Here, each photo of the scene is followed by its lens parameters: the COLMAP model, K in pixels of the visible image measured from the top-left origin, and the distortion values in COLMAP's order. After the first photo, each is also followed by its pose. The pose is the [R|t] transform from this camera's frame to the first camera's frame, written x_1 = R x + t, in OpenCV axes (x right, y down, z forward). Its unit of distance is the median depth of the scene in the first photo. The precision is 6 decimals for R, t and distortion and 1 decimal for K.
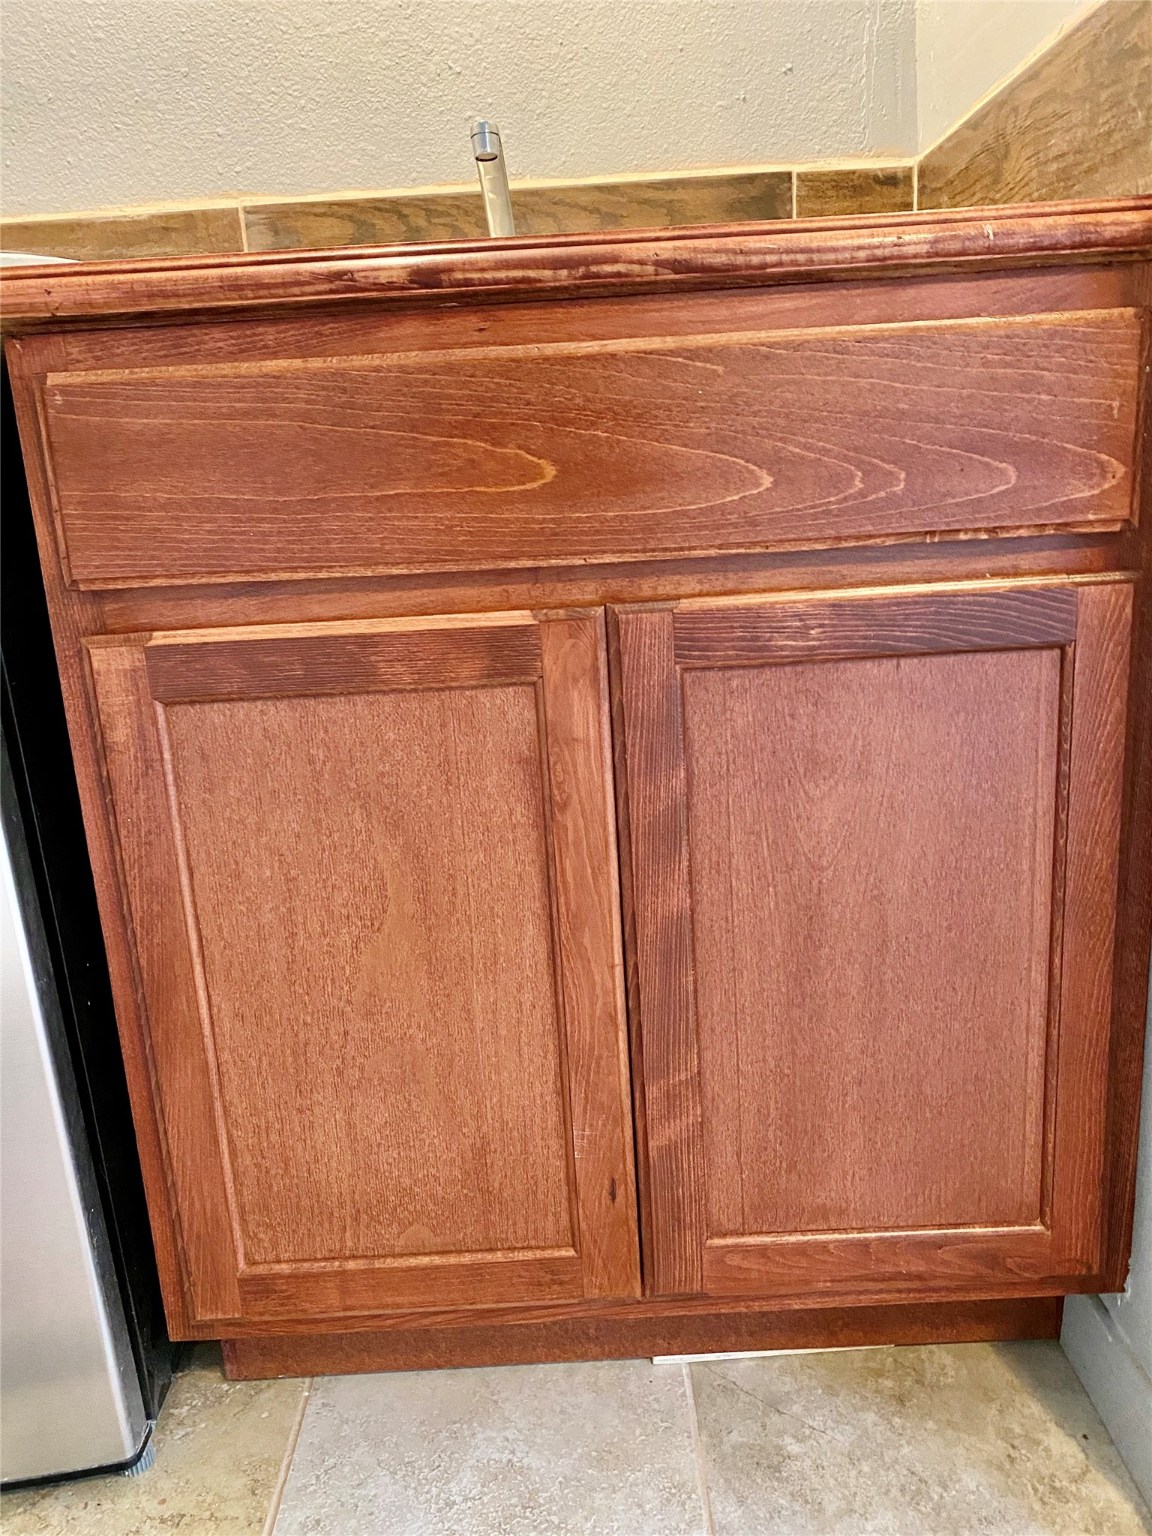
lens RADIAL K [[1168.9, 0, 578.3], [0, 1168.9, 752.4], [0, 0, 1]] dist [0.041810, -0.047153]
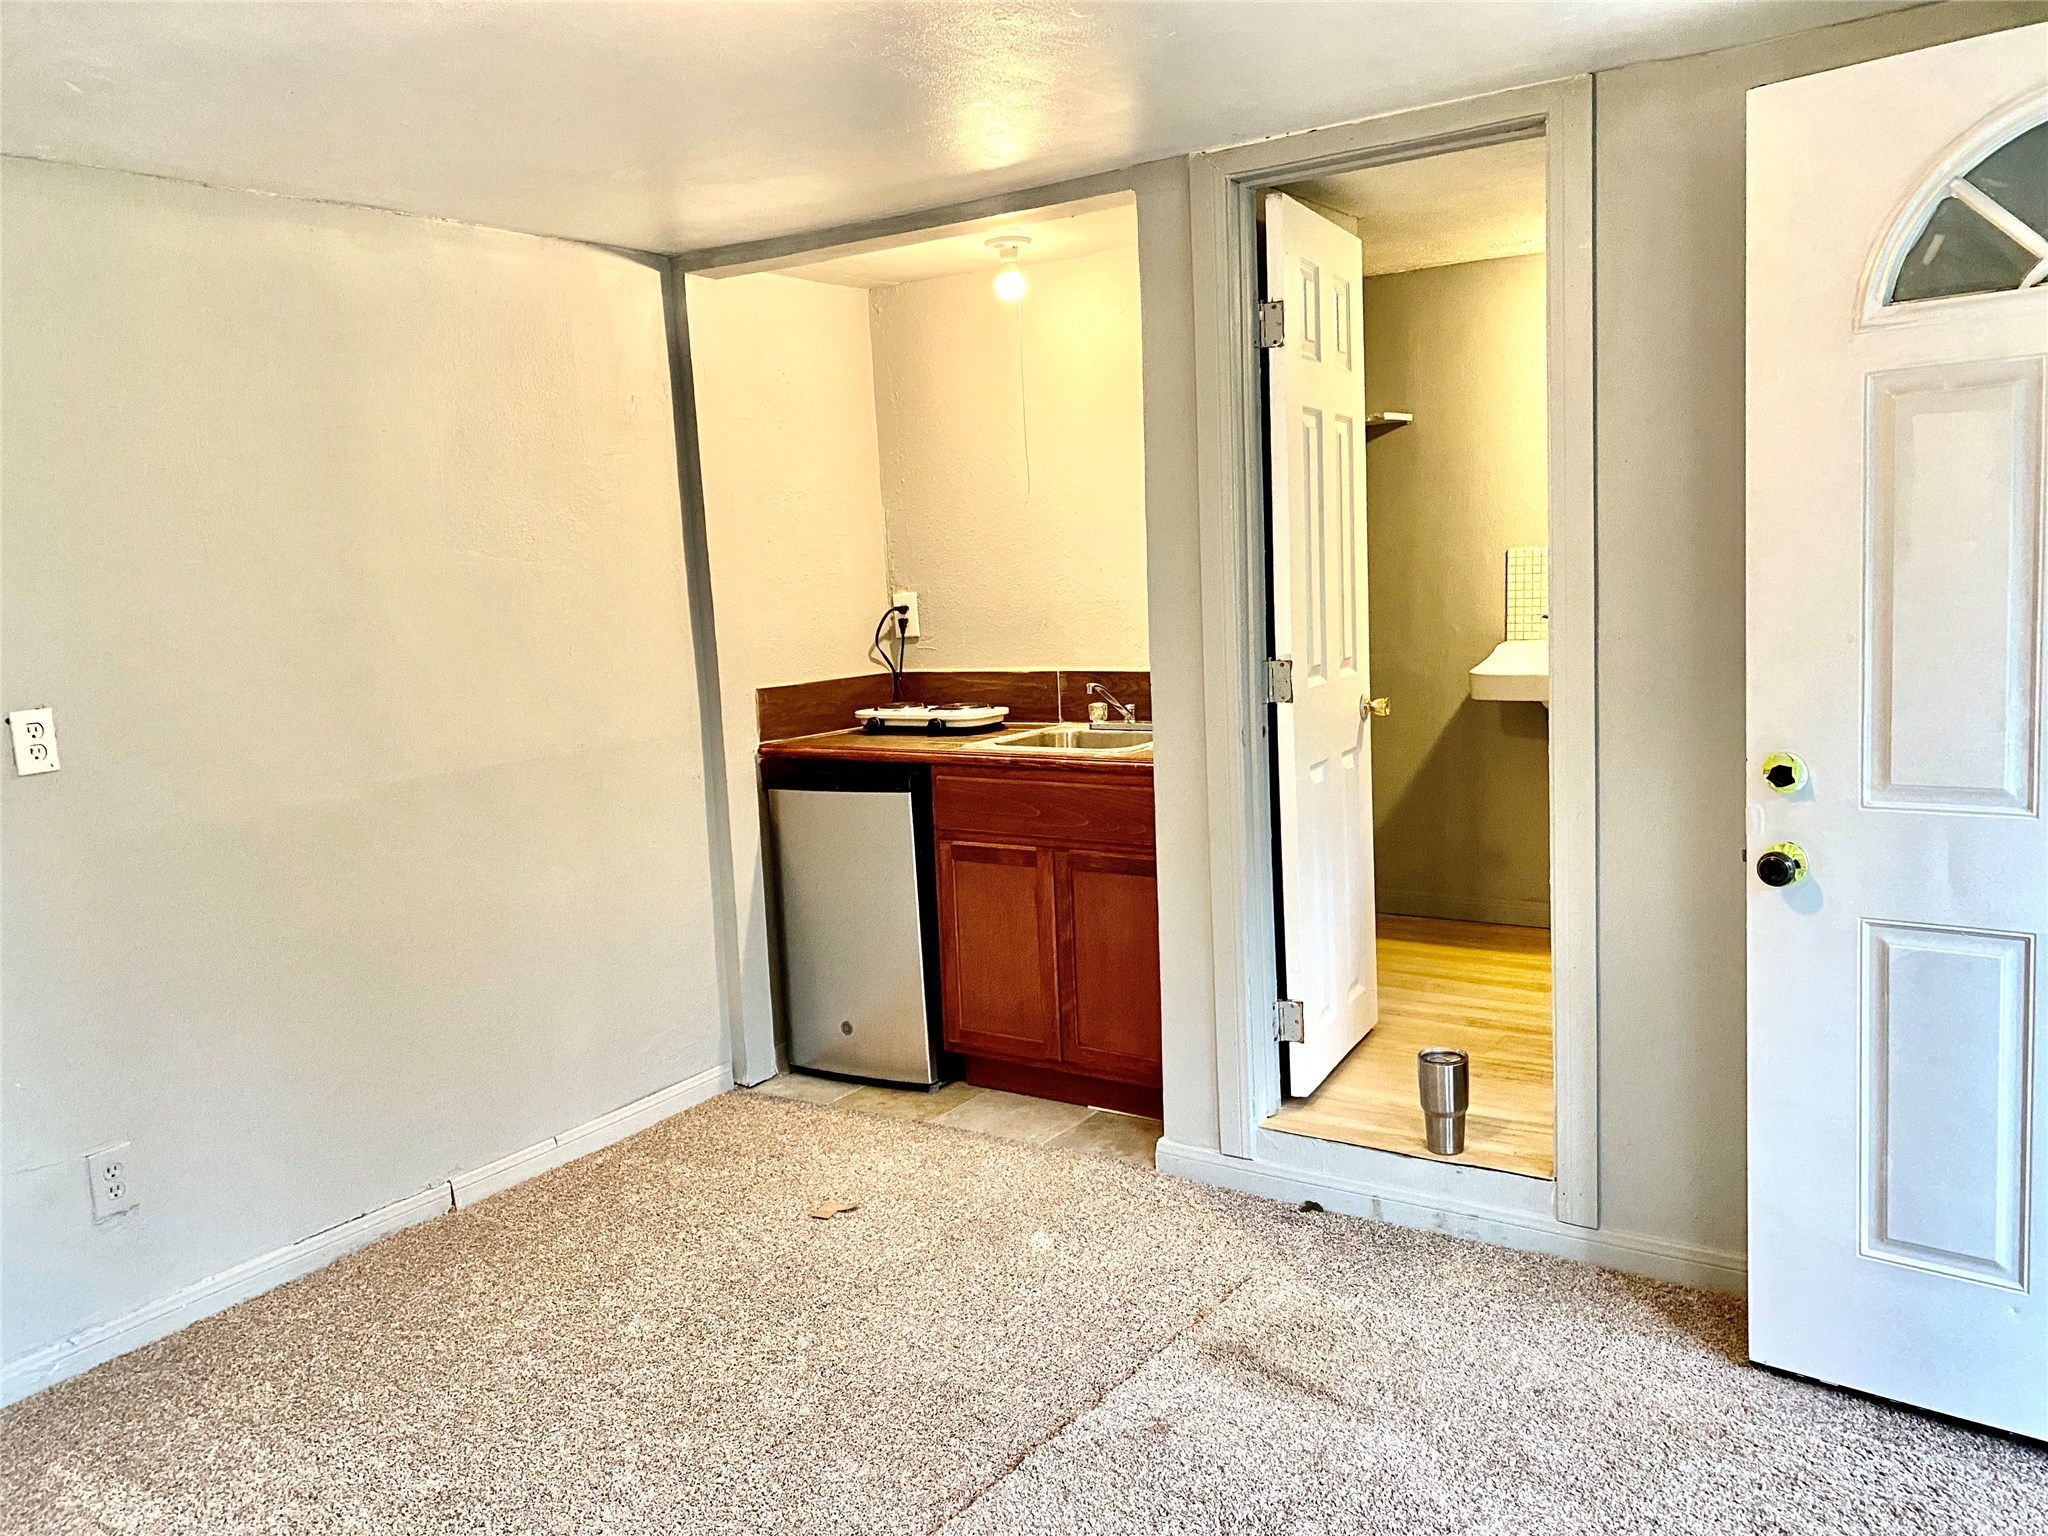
lens RADIAL K [[1558.5, 0, 1015.2], [0, 1558.5, 754.7], [0, 0, 1]] dist [0.041810, -0.047153]
pose [[0.821376, 0.093290, -0.562707, 2.432971], [-0.143618, 0.988575, -0.045744, -0.164434], [0.552011, 0.118388, 0.825390, -2.875547]]
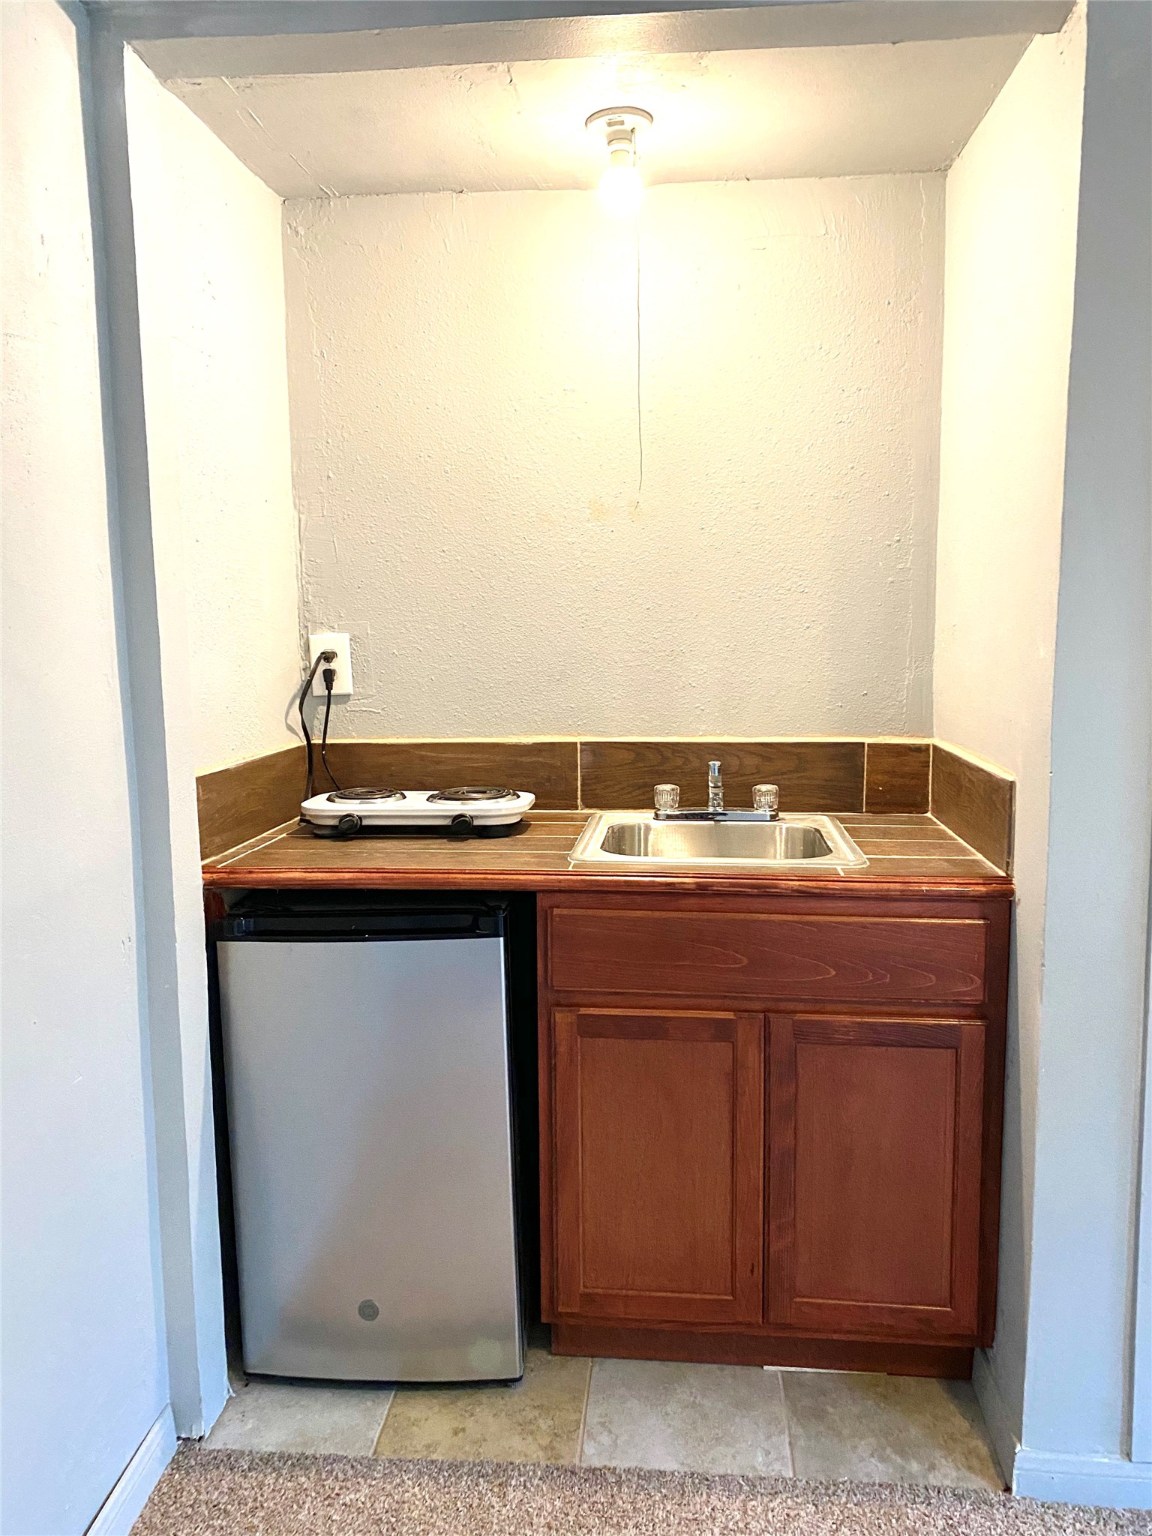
lens RADIAL K [[1168.9, 0, 561.9], [0, 1168.9, 754.6], [0, 0, 1]] dist [0.041810, -0.047153]
pose [[0.992130, 0.061836, -0.108882, -0.152064], [-0.075009, 0.989768, -0.121378, -0.307971], [0.100262, 0.128590, 0.986617, -1.418047]]
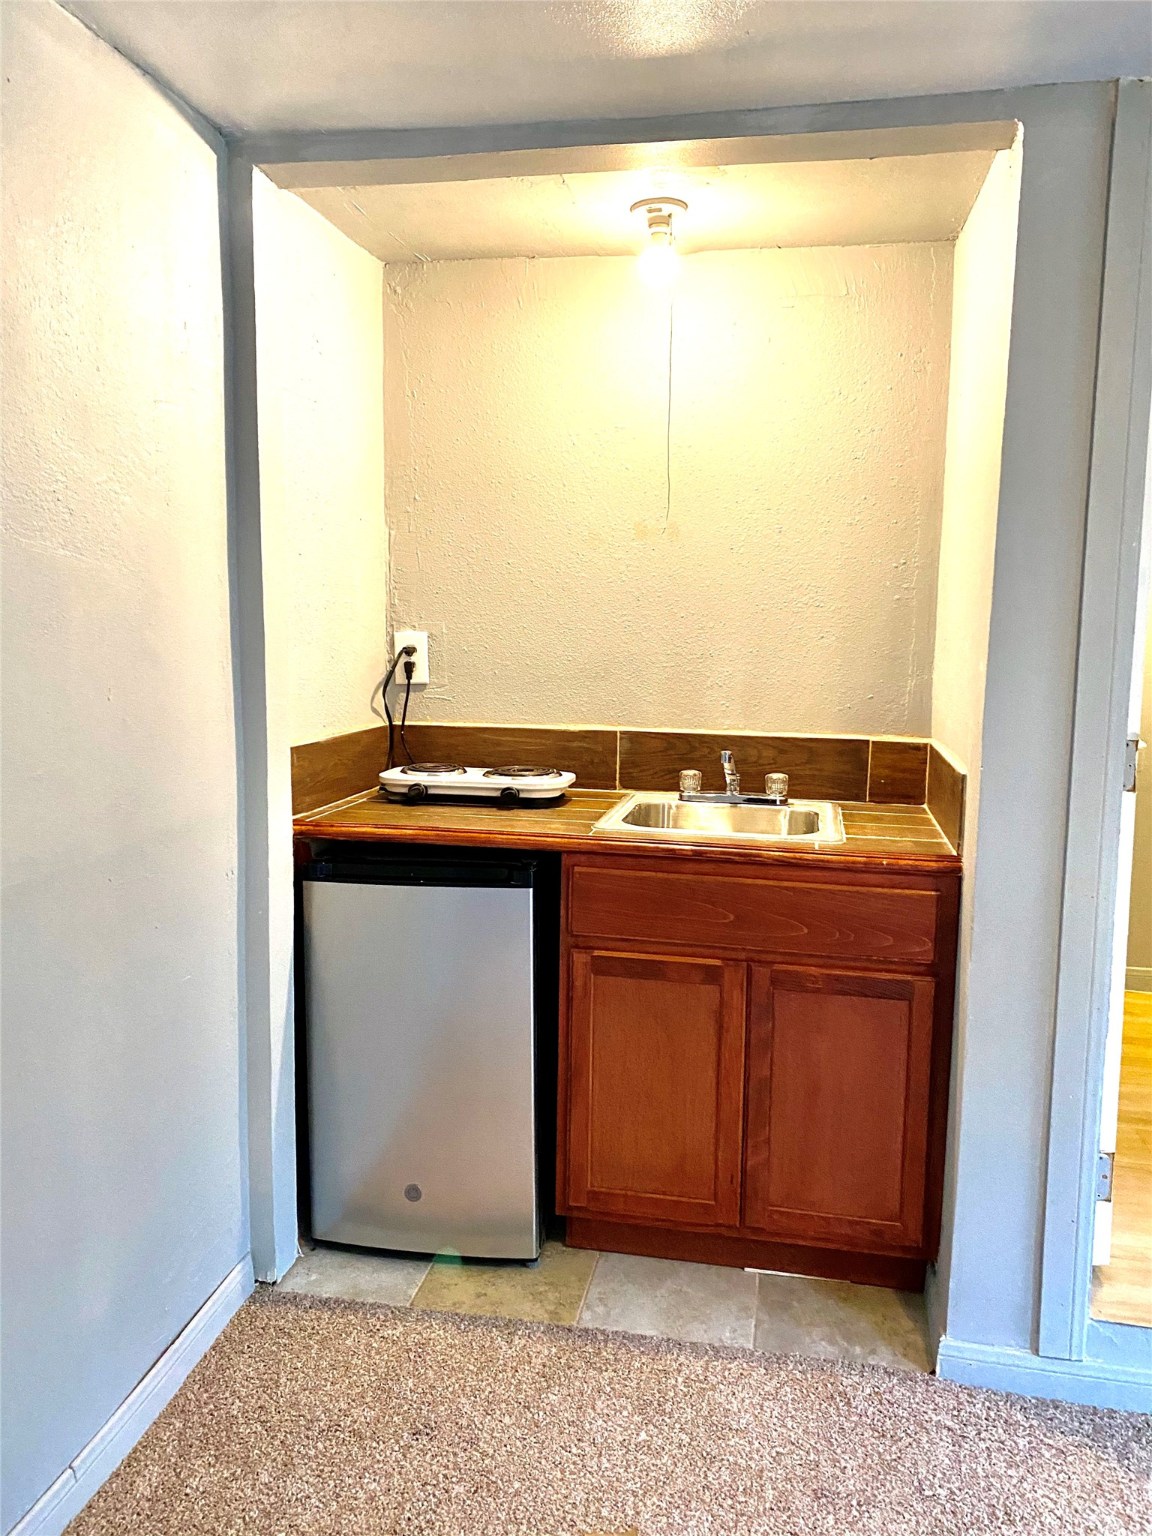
lens RADIAL K [[1168.9, 0, 560.2], [0, 1168.9, 745.2], [0, 0, 1]] dist [0.041810, -0.047153]
pose [[0.973709, 0.097030, -0.206095, 0.108205], [-0.122864, 0.985565, -0.116474, -0.242590], [0.191819, 0.138733, 0.971575, -1.842651]]
